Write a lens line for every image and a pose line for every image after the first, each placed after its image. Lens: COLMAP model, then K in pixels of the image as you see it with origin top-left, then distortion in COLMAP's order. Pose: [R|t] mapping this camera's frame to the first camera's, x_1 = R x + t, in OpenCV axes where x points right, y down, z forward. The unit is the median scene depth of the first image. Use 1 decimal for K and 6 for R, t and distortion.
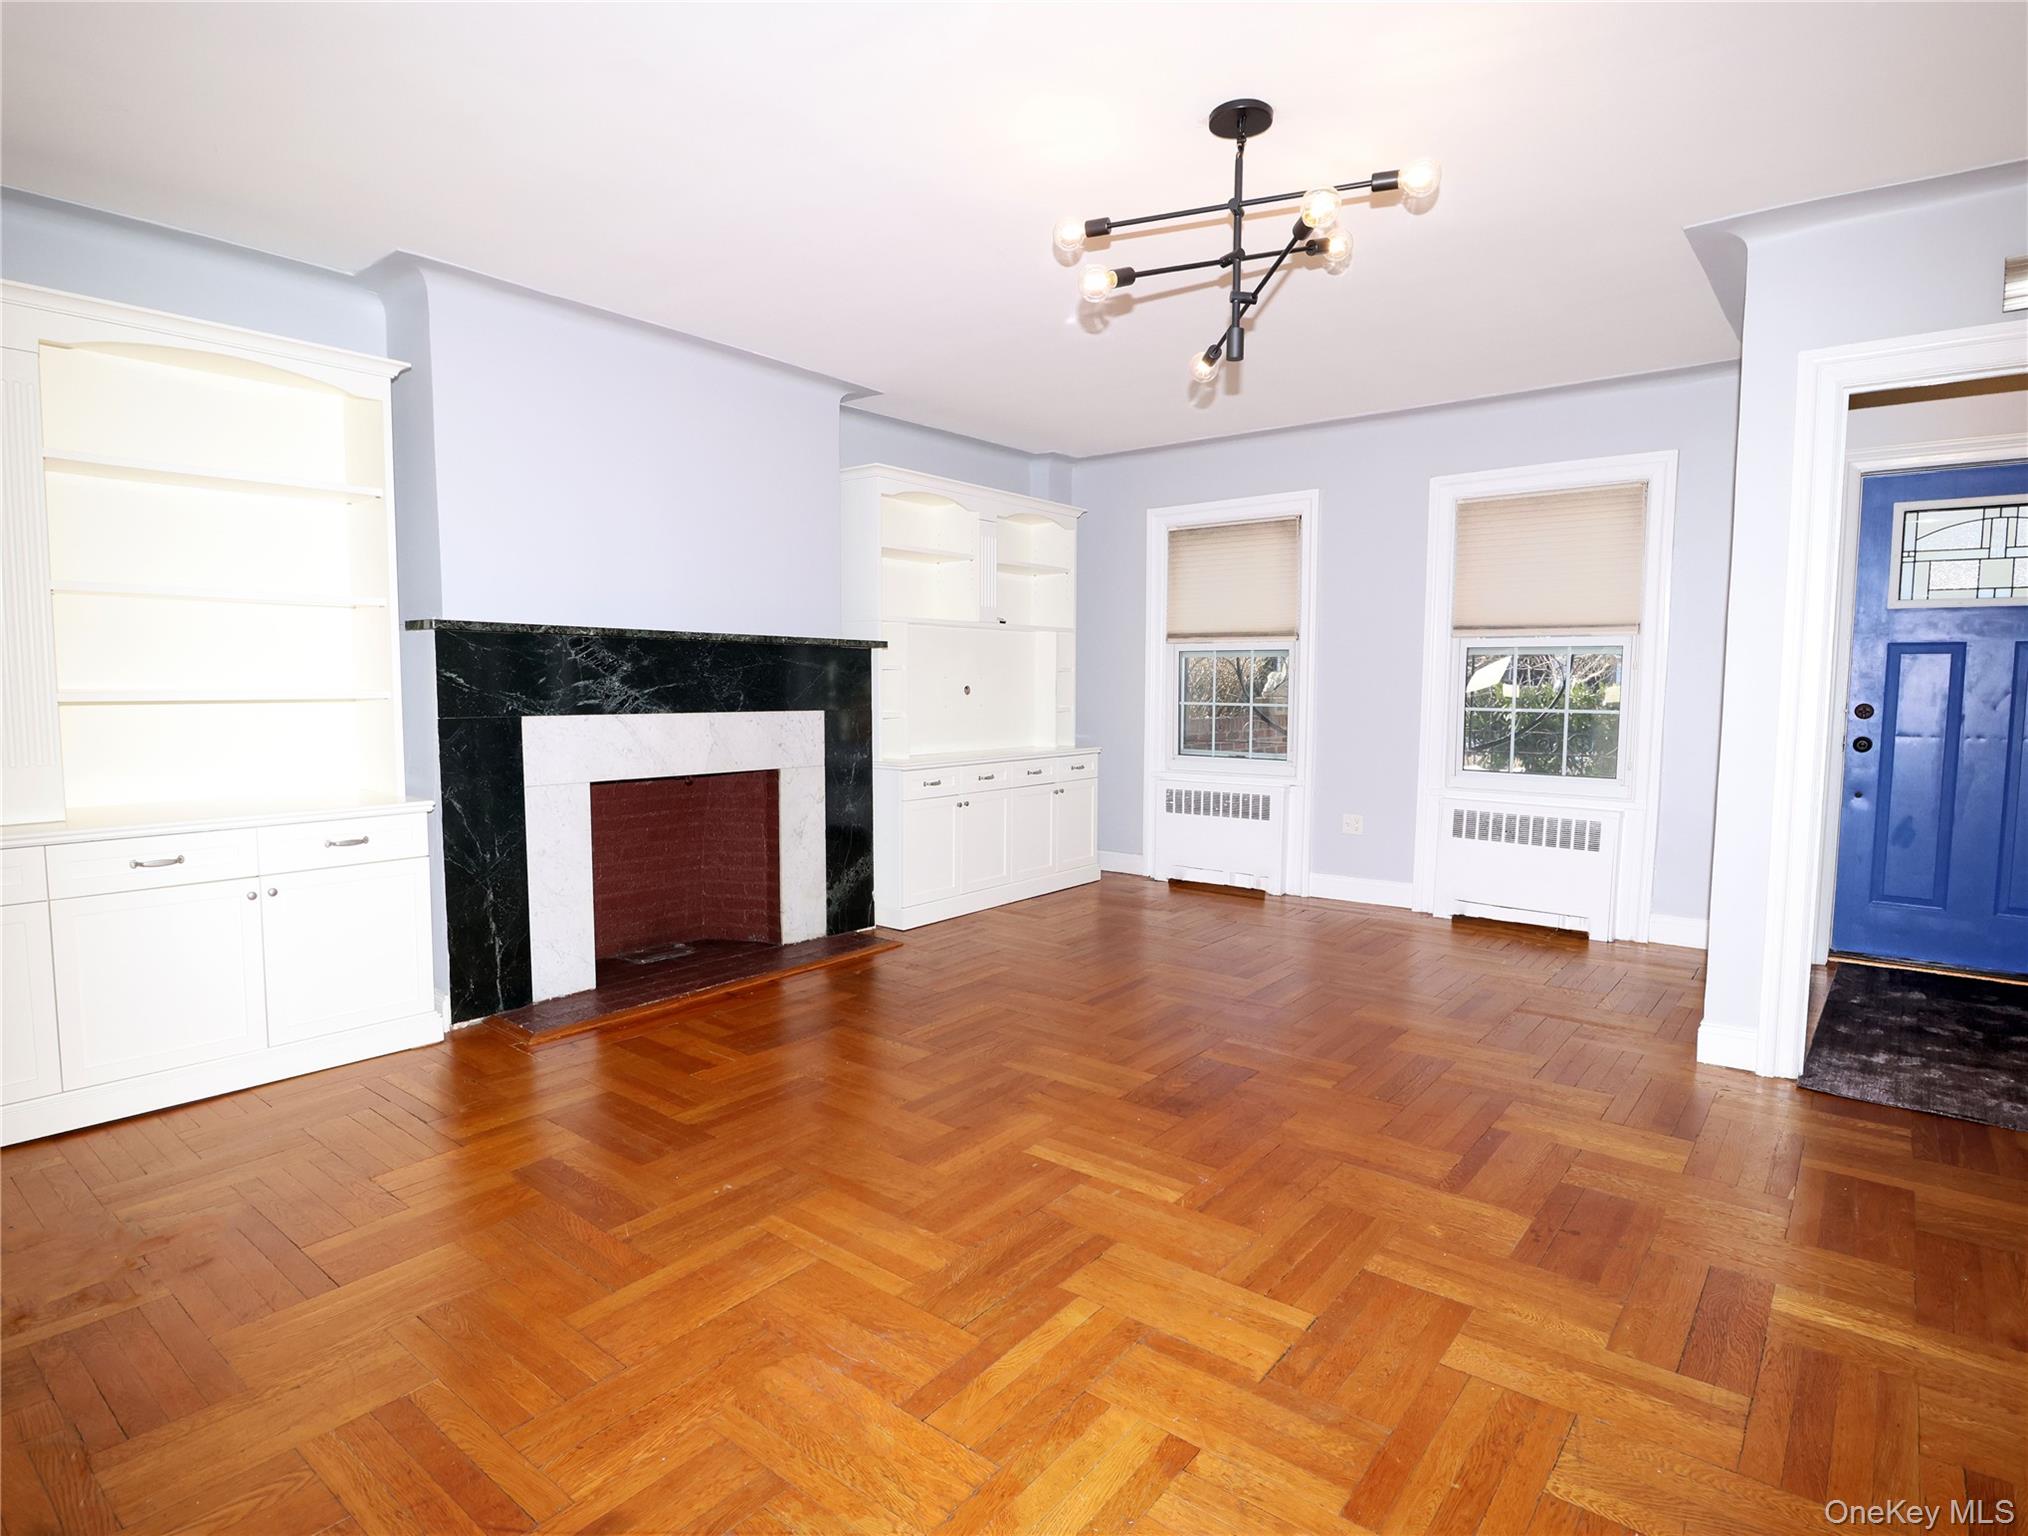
lens RADIAL K [[1096.7, 0, 1021.9], [0, 1096.7, 772.9], [0, 0, 1]] dist [0.000822, -0.002039]
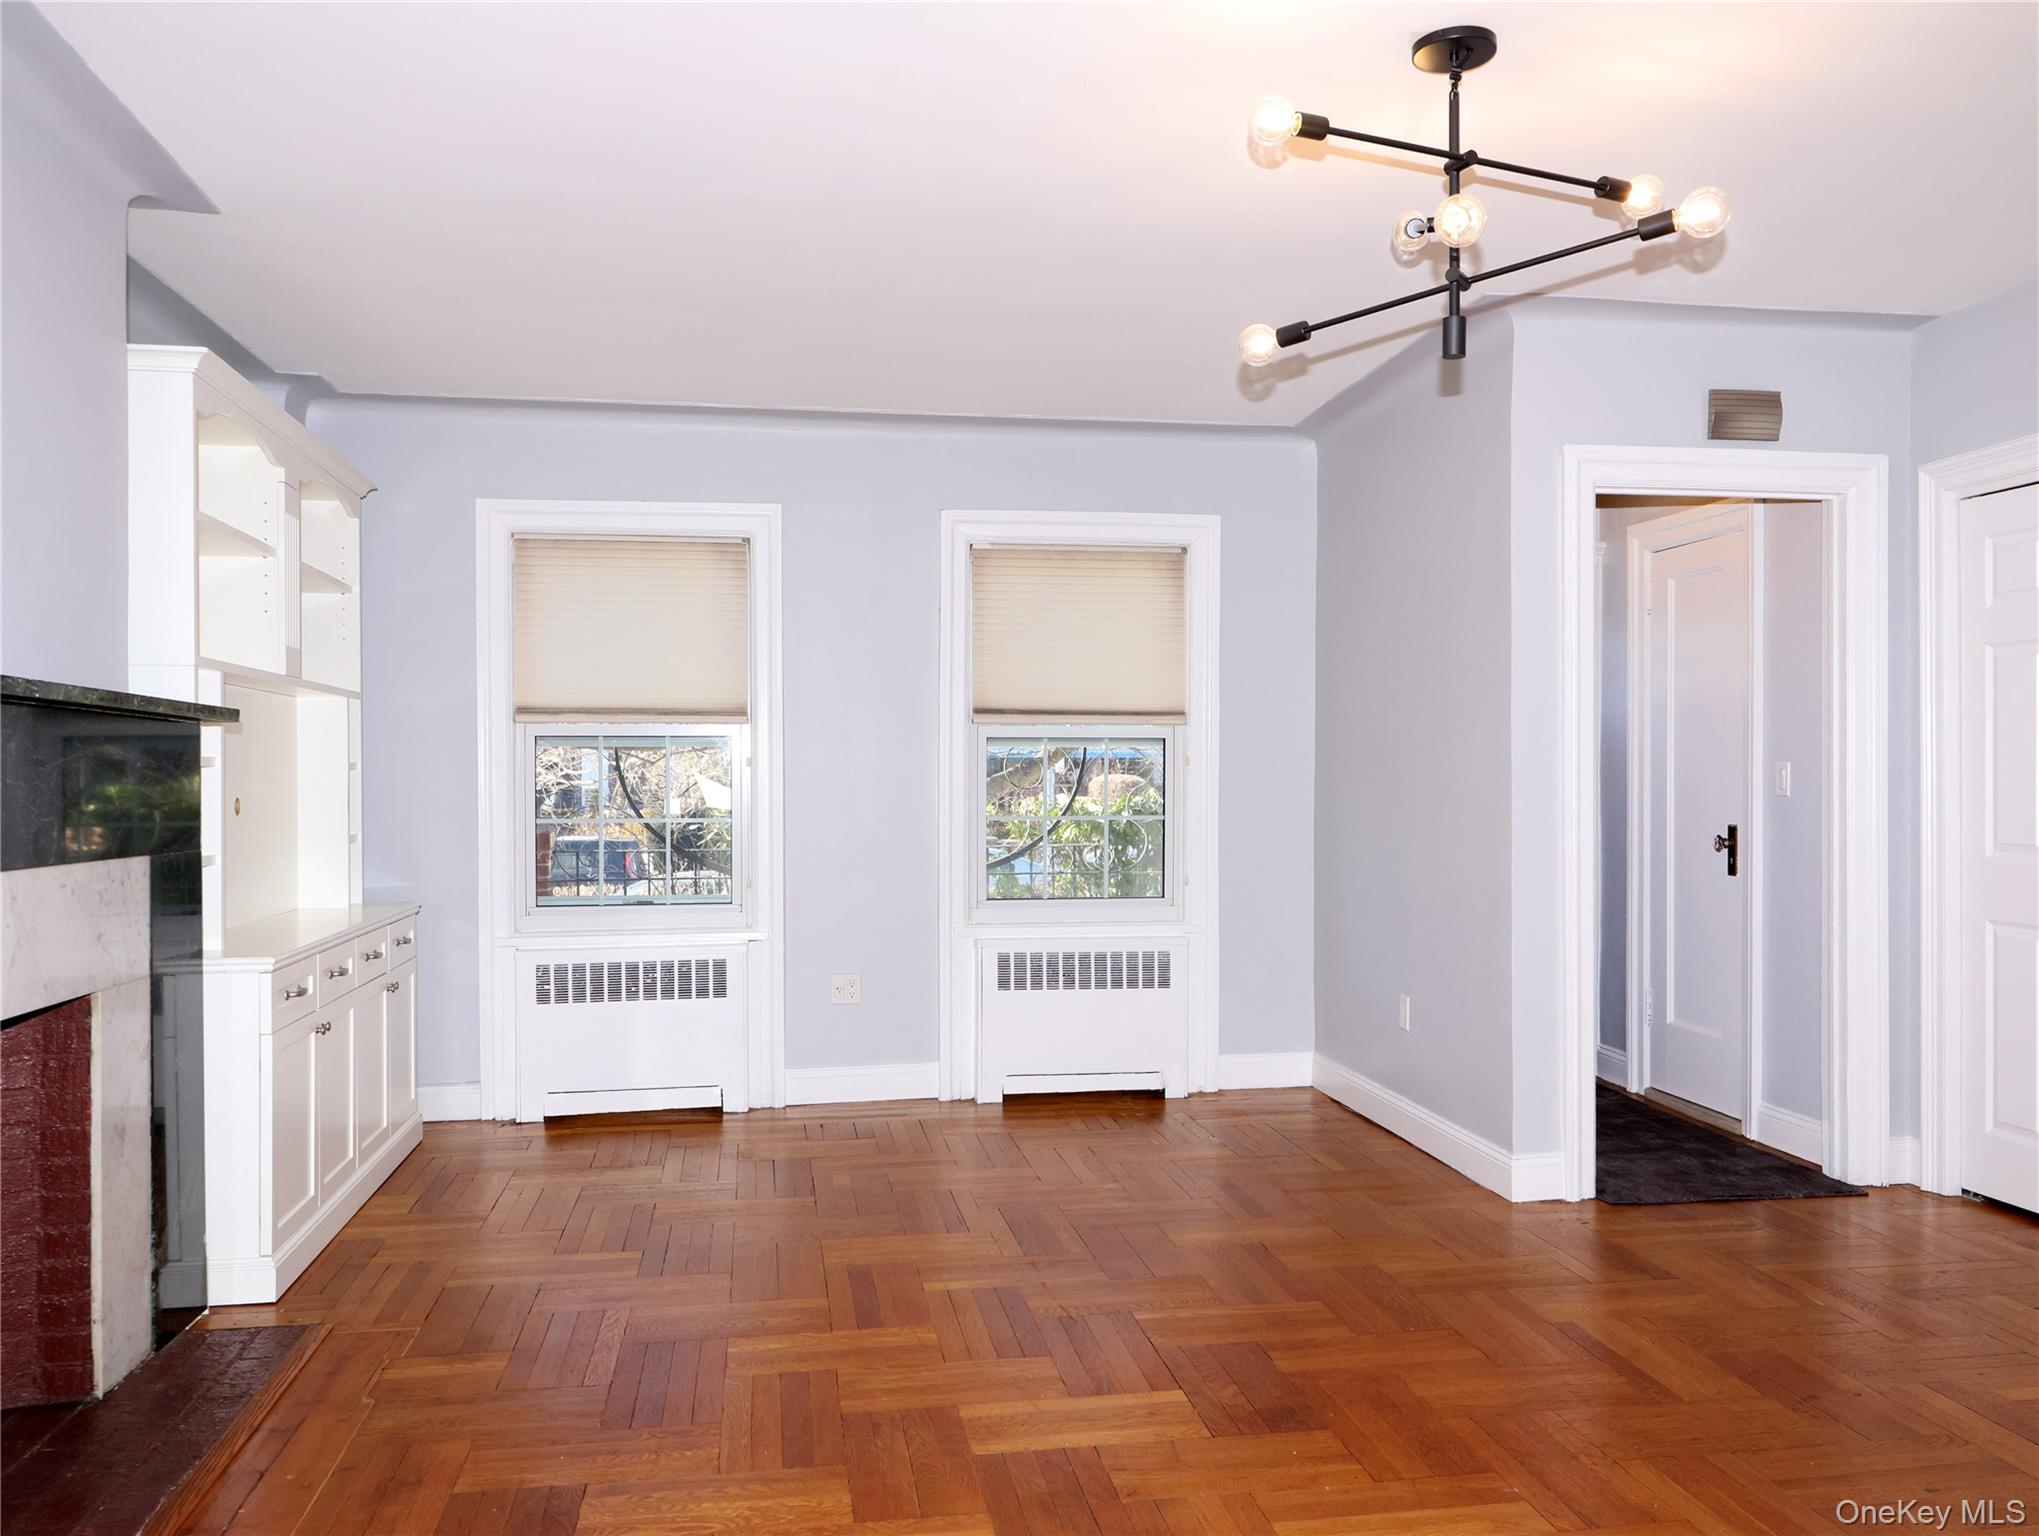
lens RADIAL K [[1607.9, 0, 1020.9], [0, 1607.9, 772.6], [0, 0, 1]] dist [0.008393, -0.010154]
pose [[0.666884, -0.004175, 0.745150, -0.405405], [0.069210, 0.996009, -0.056360, -0.025795], [-0.741941, 0.089158, 0.664511, 0.253073]]
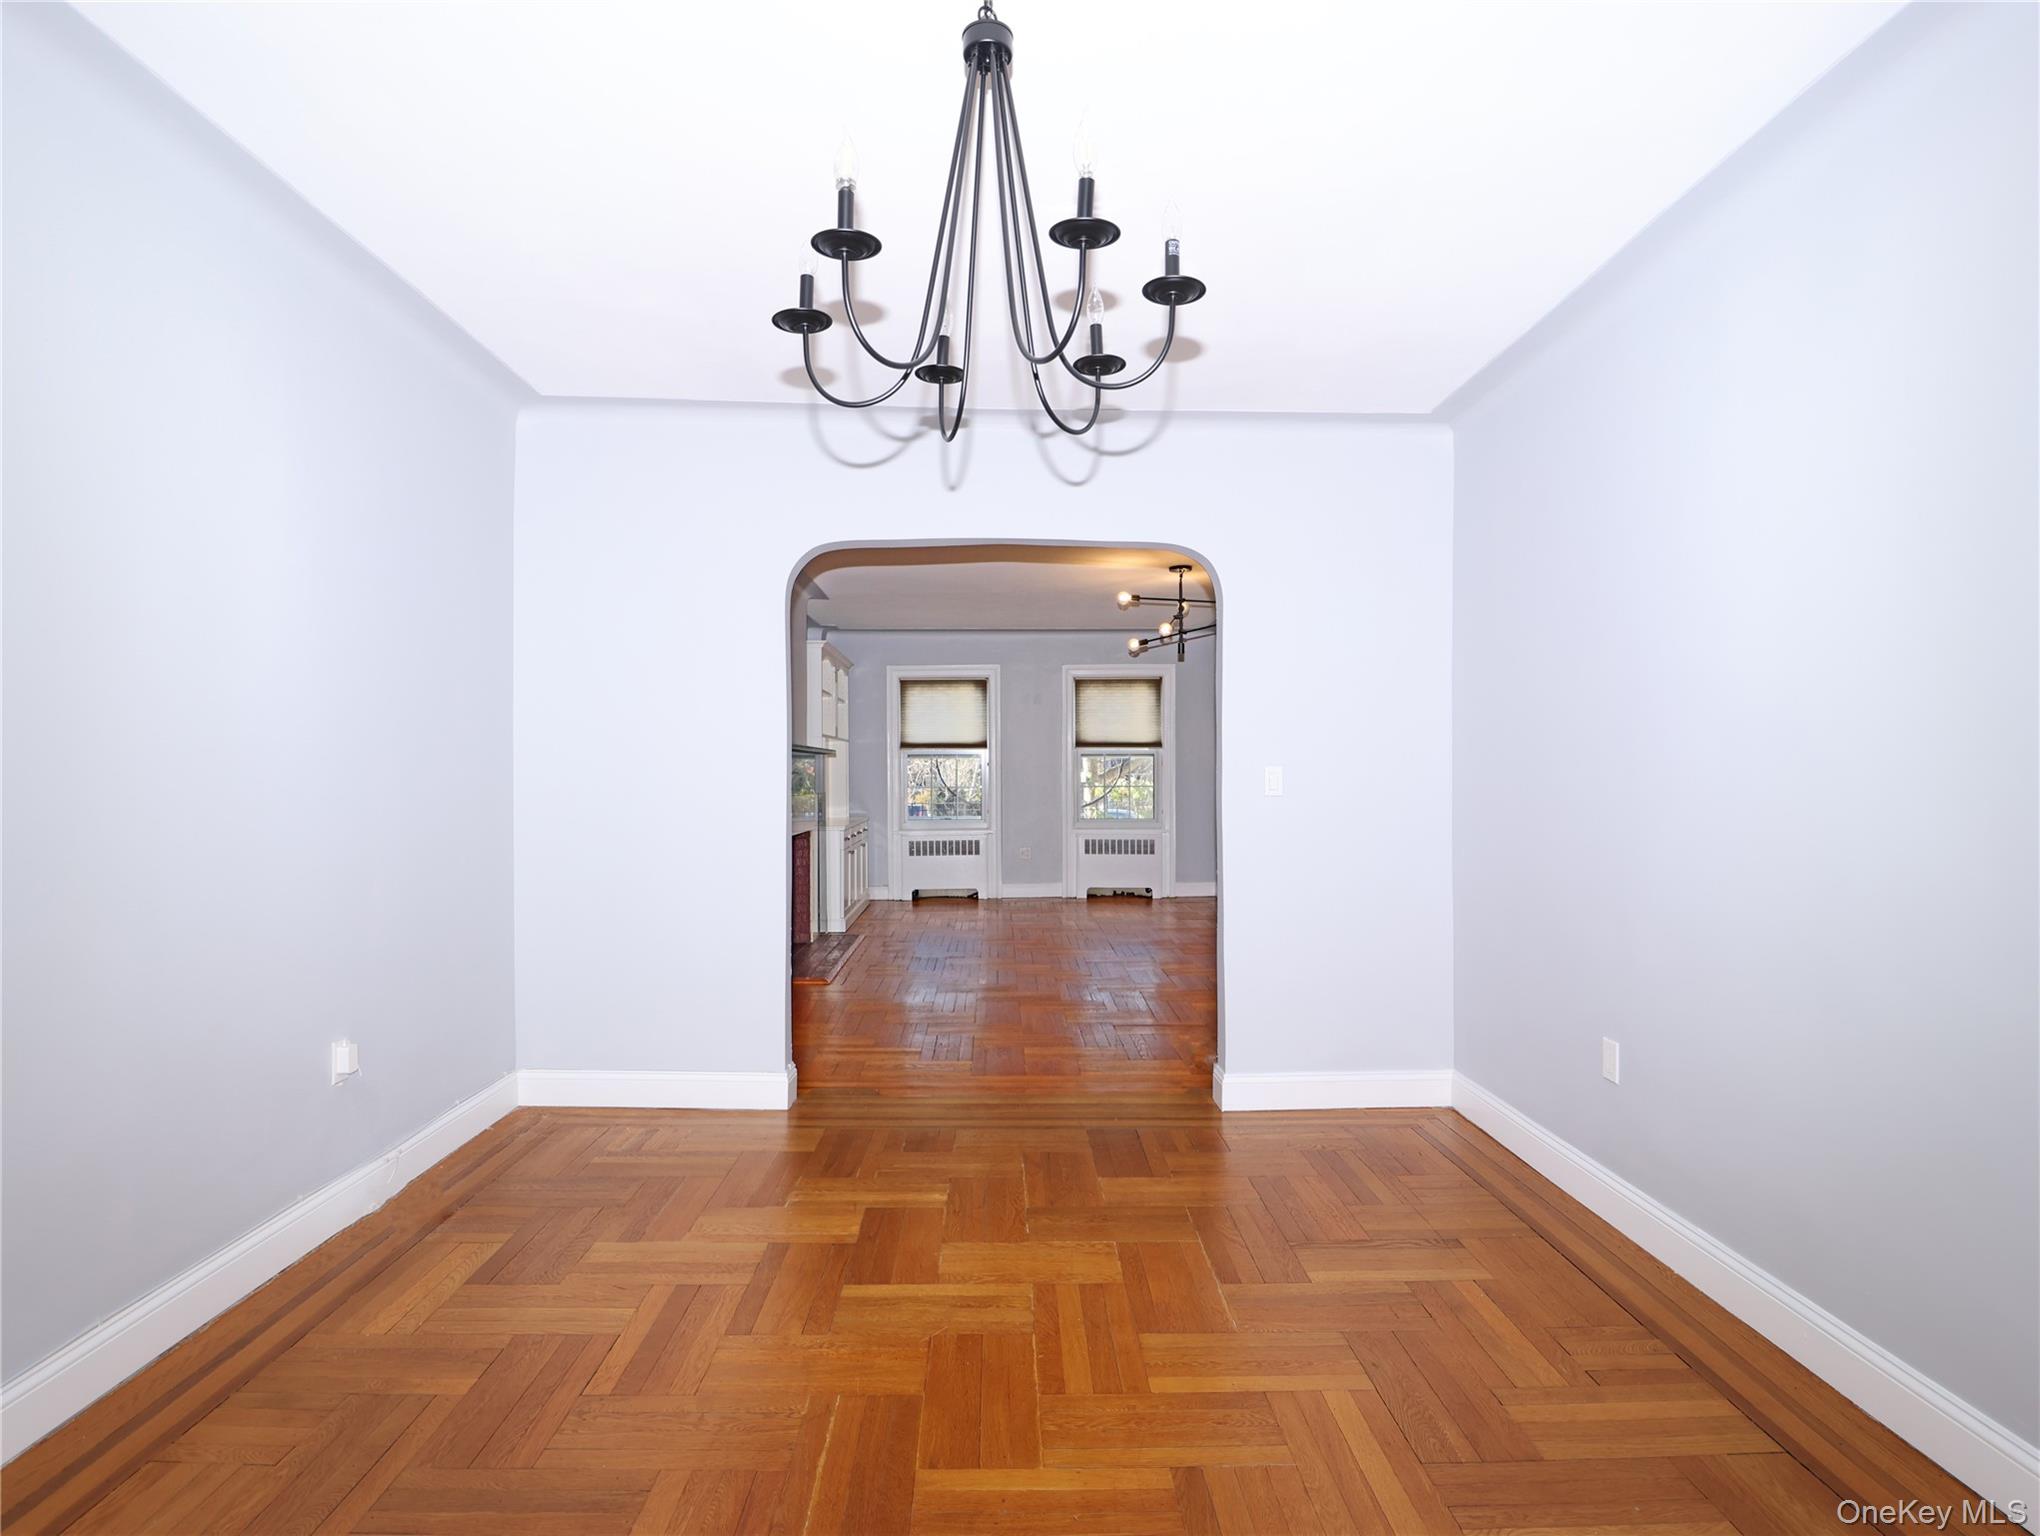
lens RADIAL K [[1095.7, 0, 1009.4], [0, 1095.7, 762.3], [0, 0, 1]] dist [-0.001493, -0.000049]
pose [[0.766189, -0.001644, 0.642613, -0.912065], [0.063947, 0.995228, -0.073698, 0.032069], [-0.639426, 0.097560, 0.762638, -0.364795]]
